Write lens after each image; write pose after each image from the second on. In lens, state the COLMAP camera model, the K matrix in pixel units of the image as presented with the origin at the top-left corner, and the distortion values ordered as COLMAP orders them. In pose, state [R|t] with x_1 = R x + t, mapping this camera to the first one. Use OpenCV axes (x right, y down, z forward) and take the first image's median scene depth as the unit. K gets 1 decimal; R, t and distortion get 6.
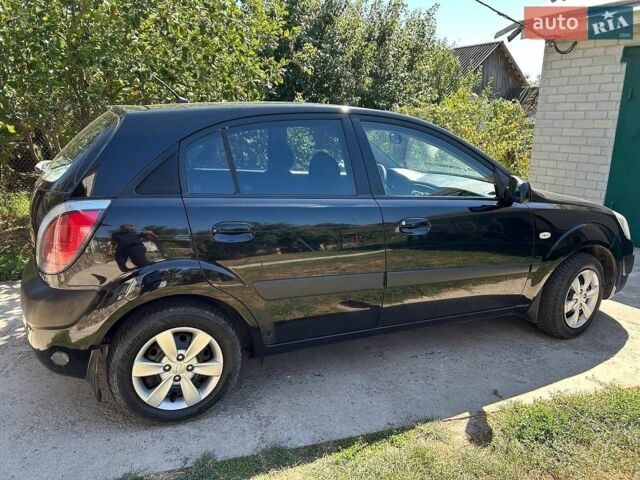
lens RADIAL K [[503.0, 0, 320.5], [0, 503.0, 238.6], [0, 0, 1]] dist [0.047356, -0.002814]
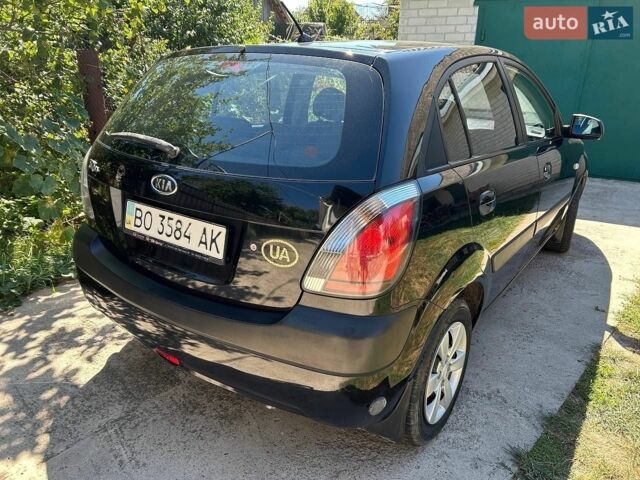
lens RADIAL K [[503.0, 0, 323.4], [0, 503.0, 245.0], [0, 0, 1]] dist [0.047356, -0.002814]
pose [[0.852431, -0.185525, 0.488816, -0.712749], [0.123772, 0.979958, 0.156089, -0.090267], [-0.507977, -0.072553, 0.858309, 0.346240]]
